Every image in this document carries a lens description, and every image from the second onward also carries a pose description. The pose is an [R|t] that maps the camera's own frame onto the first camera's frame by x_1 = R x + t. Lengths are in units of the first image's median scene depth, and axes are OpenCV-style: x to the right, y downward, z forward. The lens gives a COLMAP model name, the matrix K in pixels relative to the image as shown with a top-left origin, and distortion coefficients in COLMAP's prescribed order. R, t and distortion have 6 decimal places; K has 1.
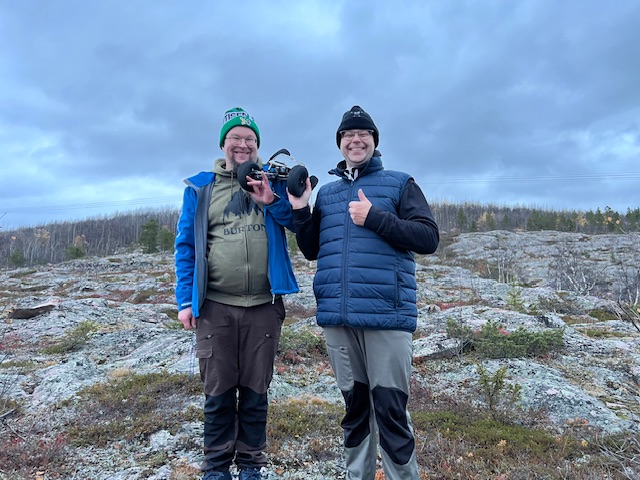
lens RADIAL K [[472.9, 0, 320.3], [0, 472.9, 237.9], [0, 0, 1]] dist [0.056572, -0.056322]
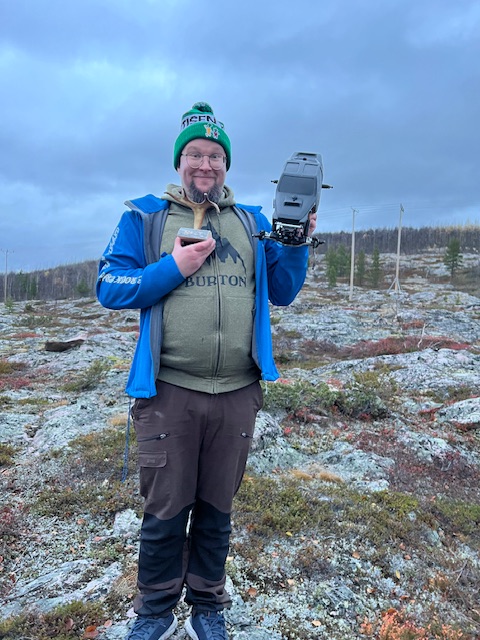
lens RADIAL K [[475.2, 0, 240.0], [0, 475.2, 320.0], [0, 0, 1]] dist [0.059915, -0.058908]
pose [[0.967918, 0.021507, -0.250346, 0.045349], [0.005577, 0.994246, 0.106980, -0.015438], [0.251206, -0.104944, 0.962228, 0.172366]]
